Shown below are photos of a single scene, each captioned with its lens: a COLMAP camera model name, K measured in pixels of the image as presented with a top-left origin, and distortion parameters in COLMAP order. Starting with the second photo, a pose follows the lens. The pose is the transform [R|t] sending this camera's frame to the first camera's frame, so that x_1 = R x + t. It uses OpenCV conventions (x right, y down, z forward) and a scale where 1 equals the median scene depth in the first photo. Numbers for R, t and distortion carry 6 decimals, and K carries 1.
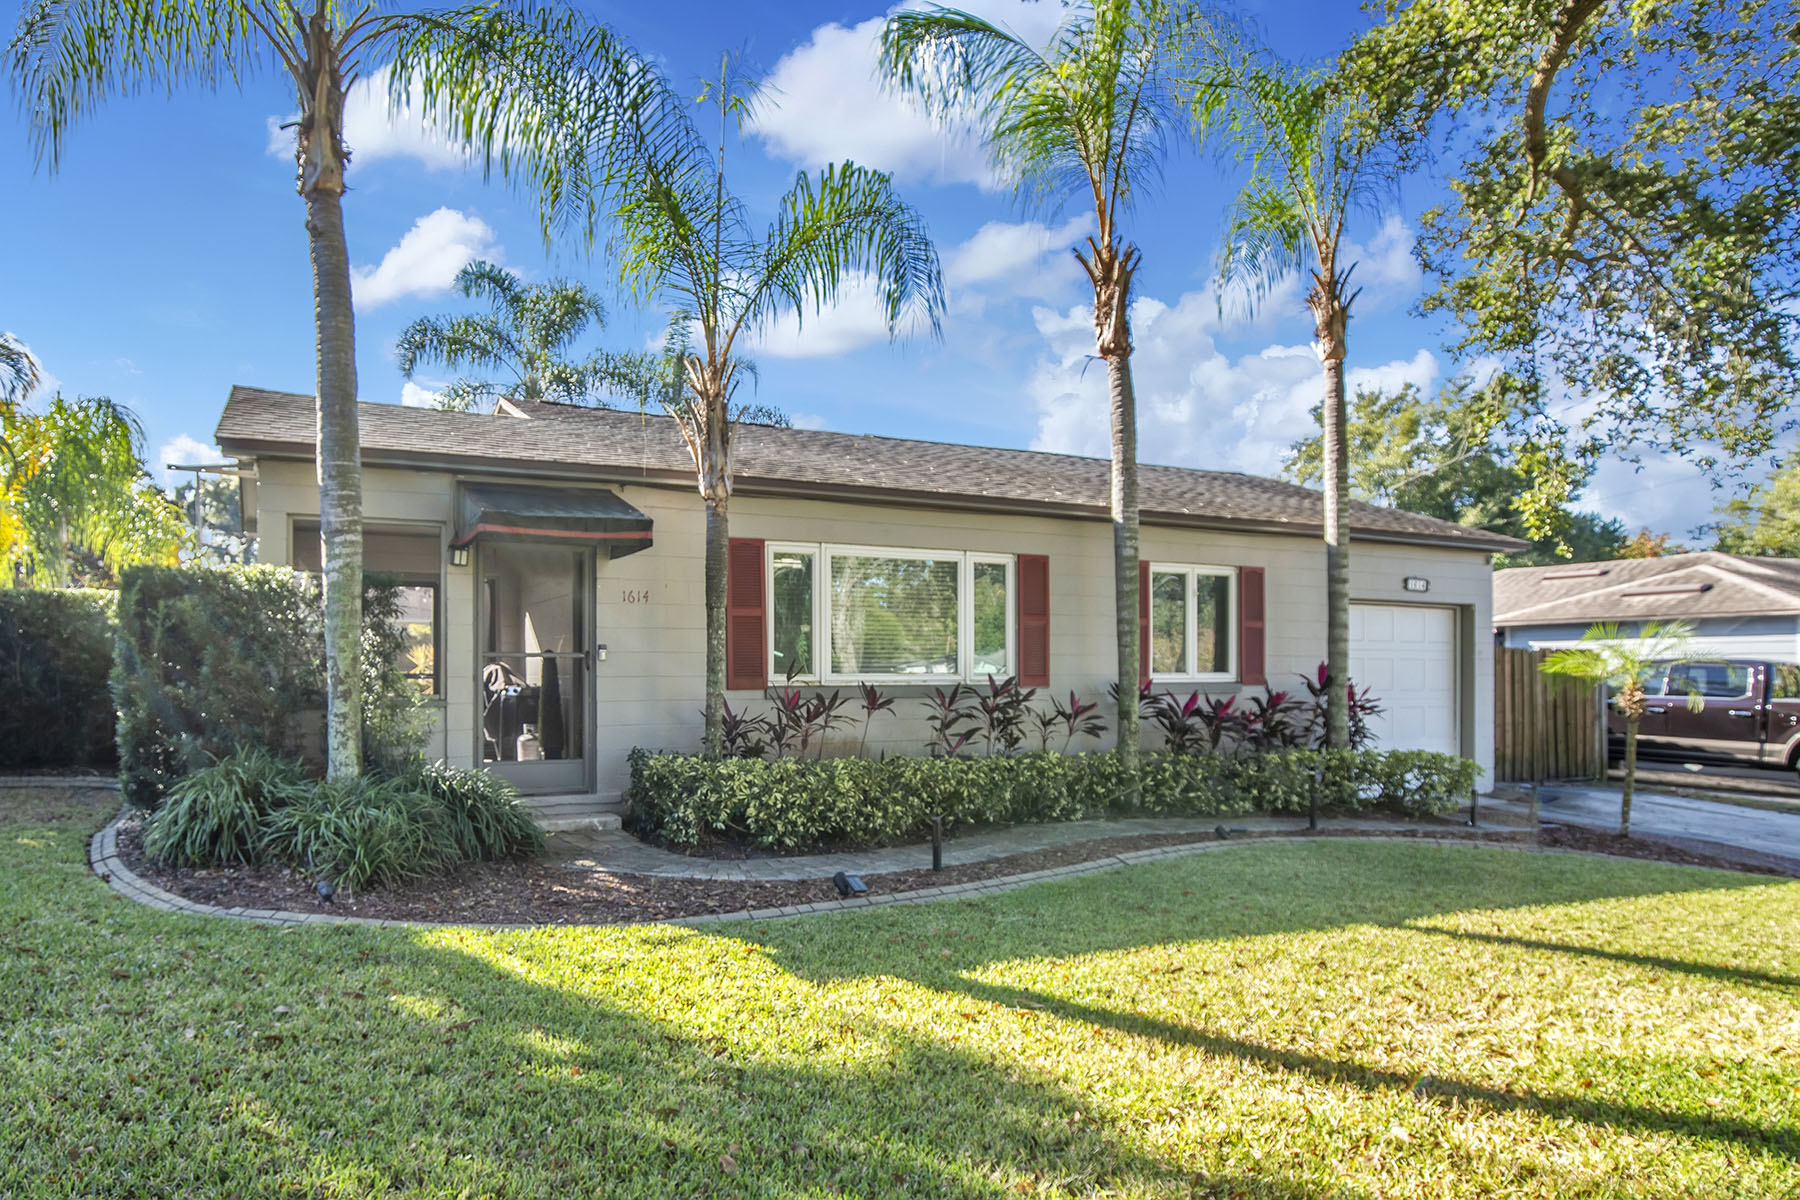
lens RADIAL K [[1004.9, 0, 884.2], [0, 1004.9, 591.6], [0, 0, 1]] dist [-0.031419, 0.000739]
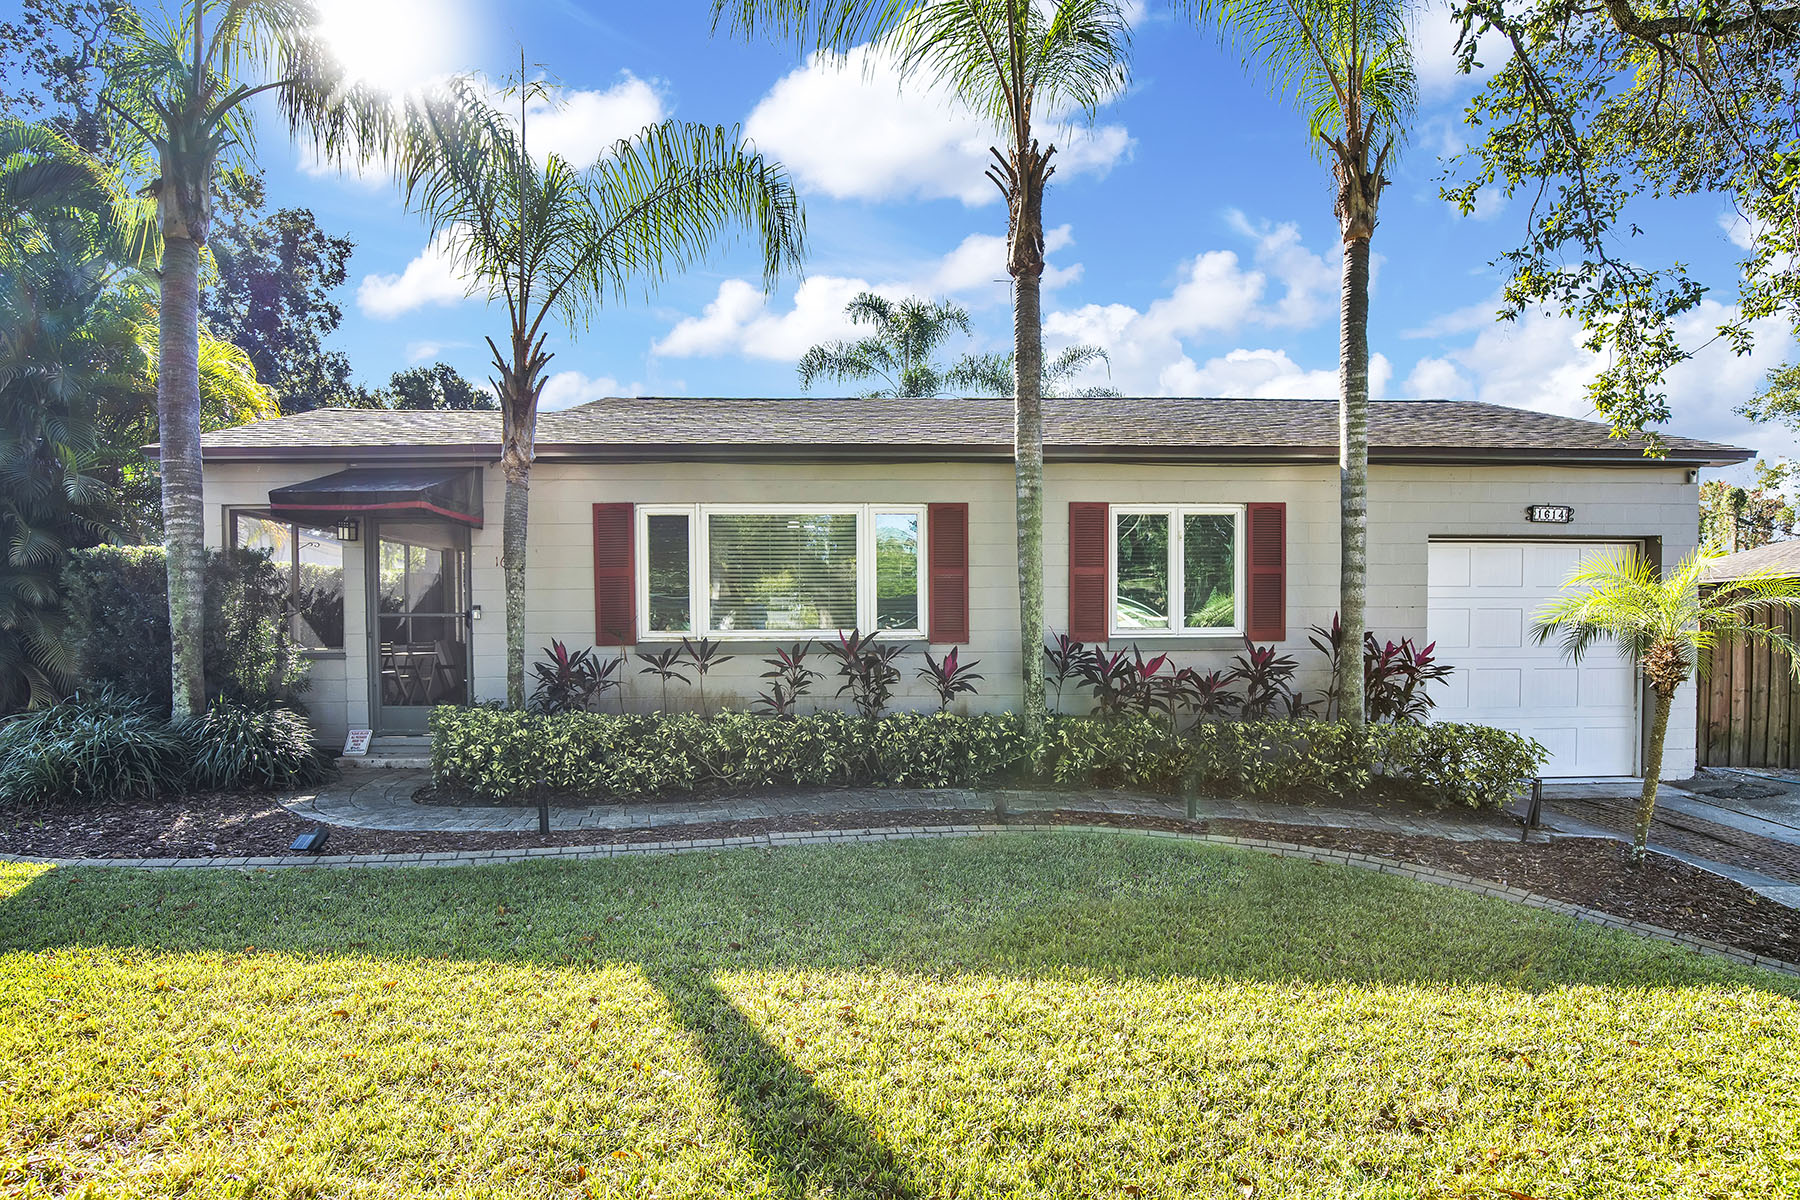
lens RADIAL K [[863.5, 0, 940.0], [0, 863.5, 602.1], [0, 0, 1]] dist [-0.027887, -0.000789]
pose [[0.923582, -0.016041, -0.383065, 0.468463], [0.035949, 0.998346, 0.044869, 0.020478], [0.381711, -0.055211, 0.922631, 0.254523]]
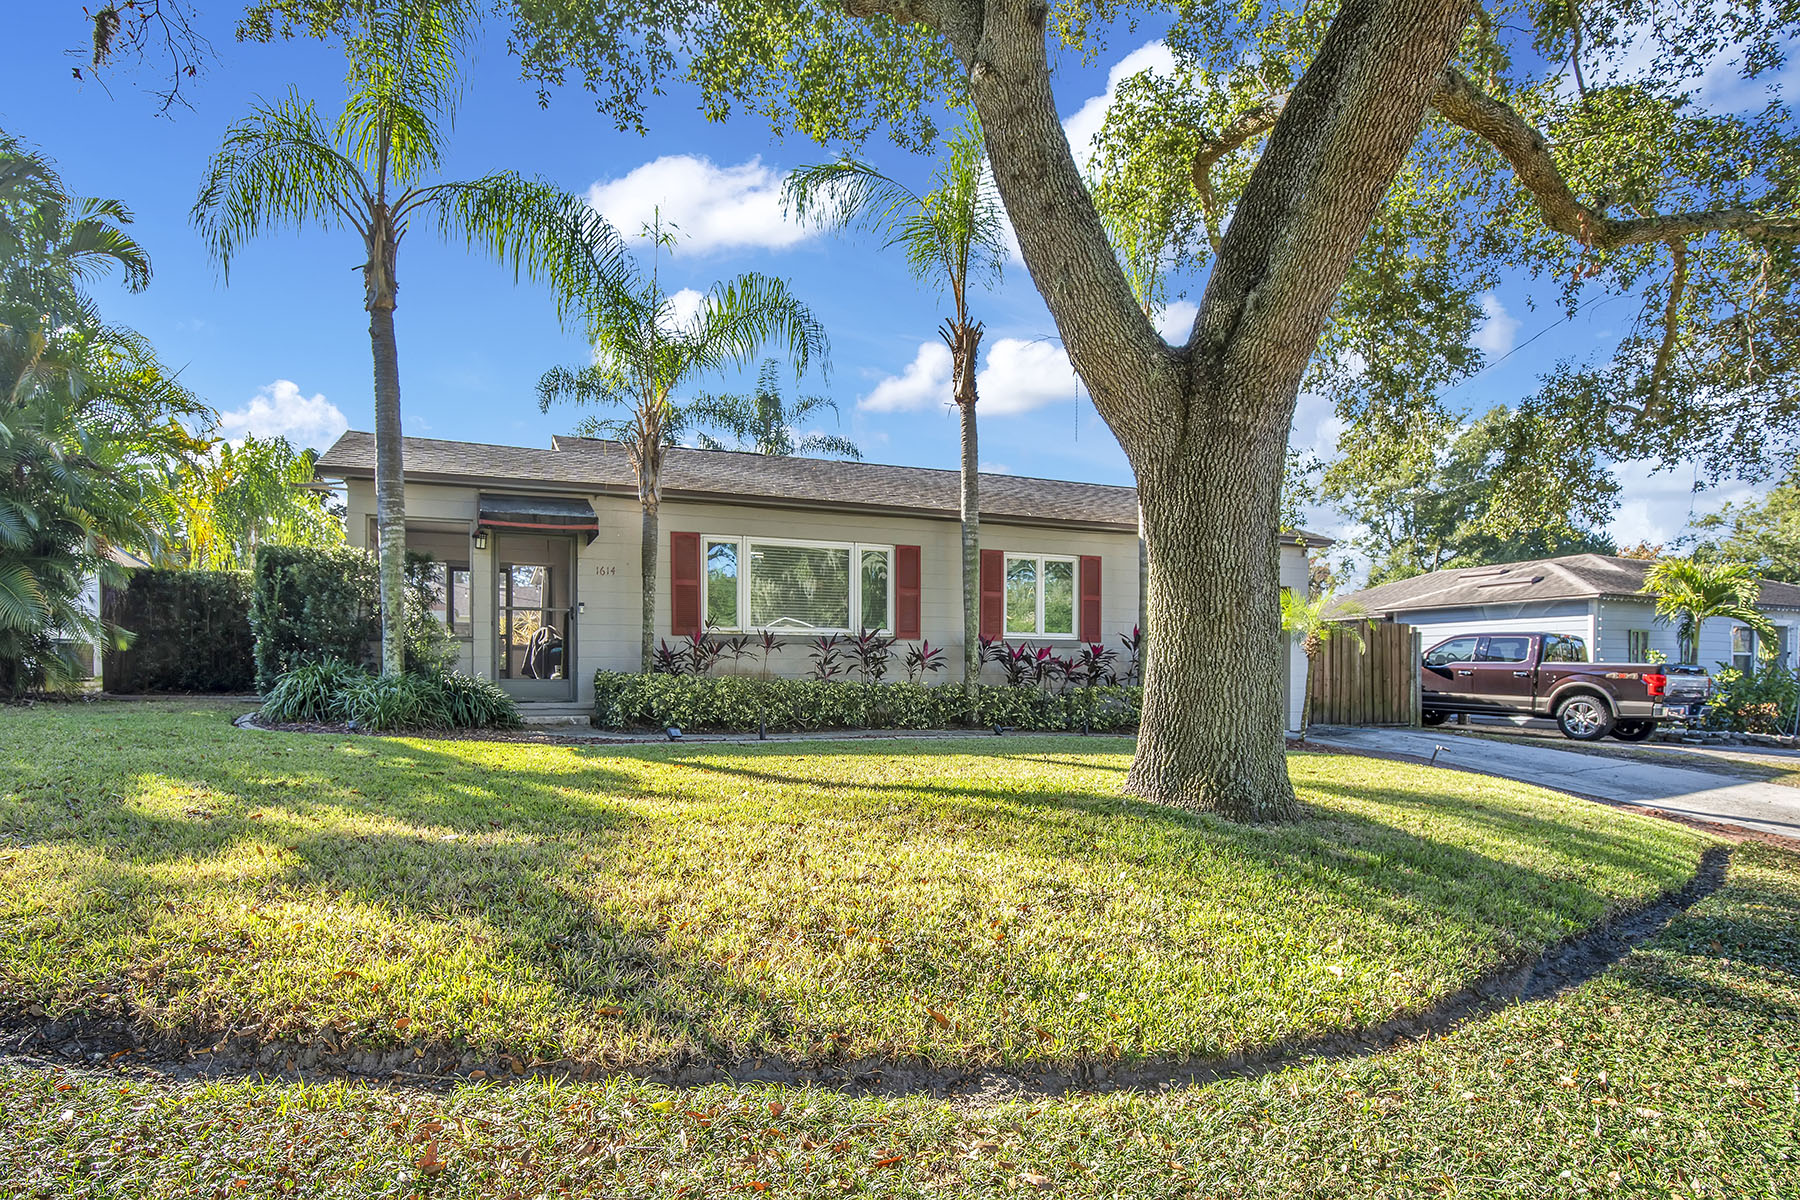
lens RADIAL K [[863.5, 0, 940.0], [0, 863.5, 602.1], [0, 0, 1]] dist [-0.027887, -0.000789]
pose [[0.999413, 0.000245, -0.034264, 0.243904], [0.000037, 0.999966, 0.008219, 0.034224], [0.034265, -0.008215, 0.999379, -0.214694]]
